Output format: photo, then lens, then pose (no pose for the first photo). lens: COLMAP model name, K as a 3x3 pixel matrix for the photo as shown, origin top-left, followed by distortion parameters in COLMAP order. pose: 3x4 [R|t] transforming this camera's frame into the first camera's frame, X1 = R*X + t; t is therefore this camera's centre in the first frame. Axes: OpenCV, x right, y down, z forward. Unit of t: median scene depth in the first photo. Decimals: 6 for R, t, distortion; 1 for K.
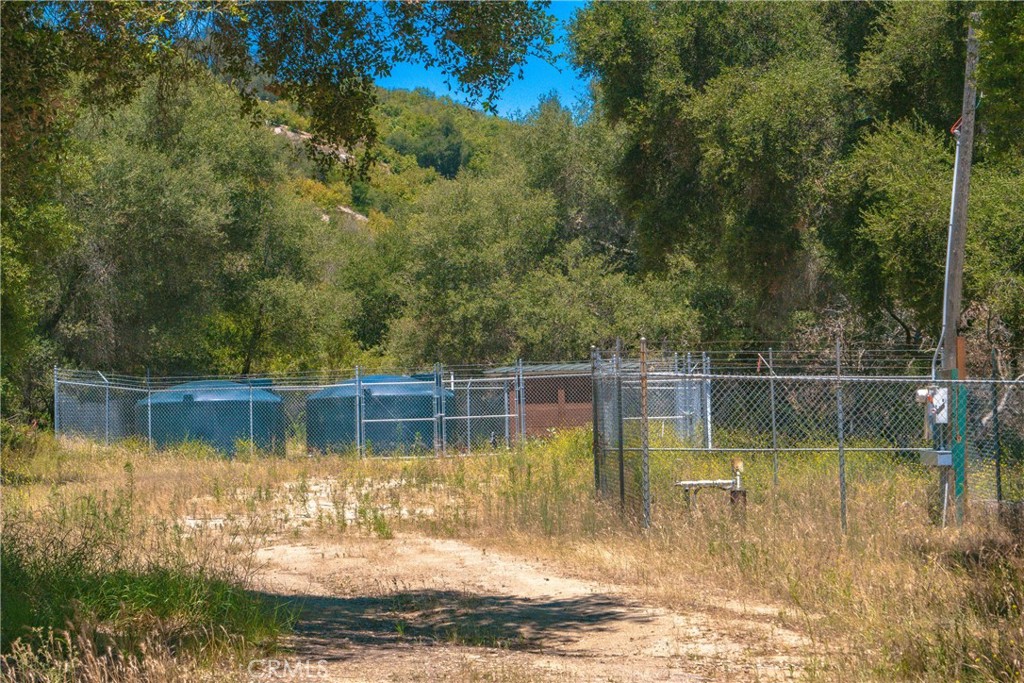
lens RADIAL K [[2447.3, 0, 511.8], [0, 2447.3, 341.2], [0, 0, 1]] dist [-0.114574, 0.000000]
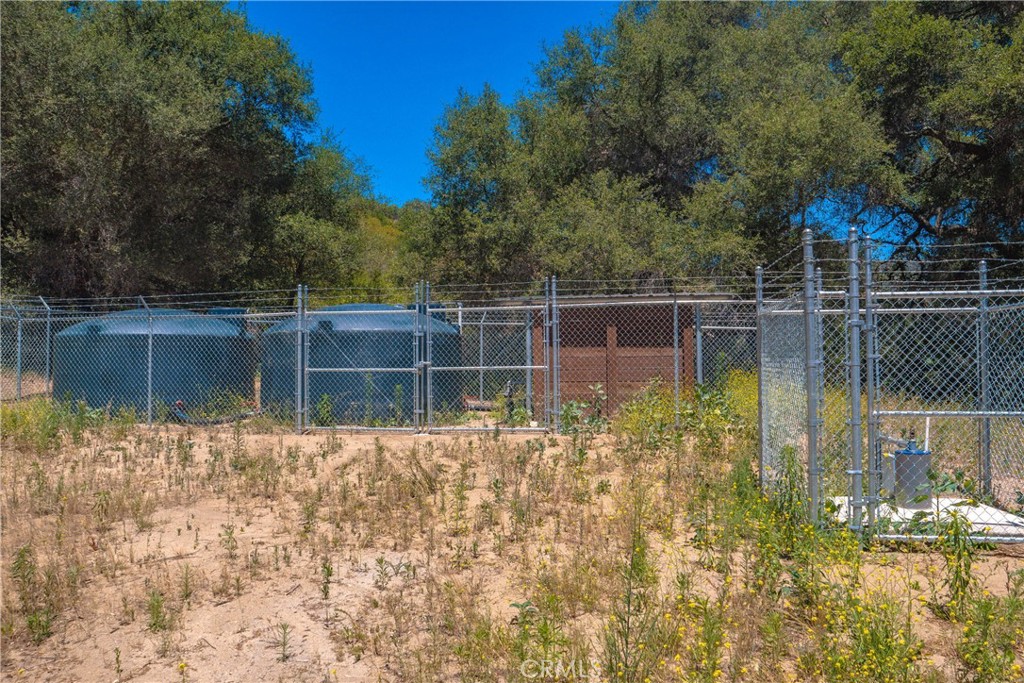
lens RADIAL K [[746.6, 0, 512.3], [0, 746.6, 343.0], [0, 0, 1]] dist [-0.041415, 0.012314]
pose [[0.999674, 0.018251, -0.017872, -0.003018], [-0.017527, 0.999051, 0.039880, 0.015468], [0.018583, -0.039554, 0.999045, 0.741697]]
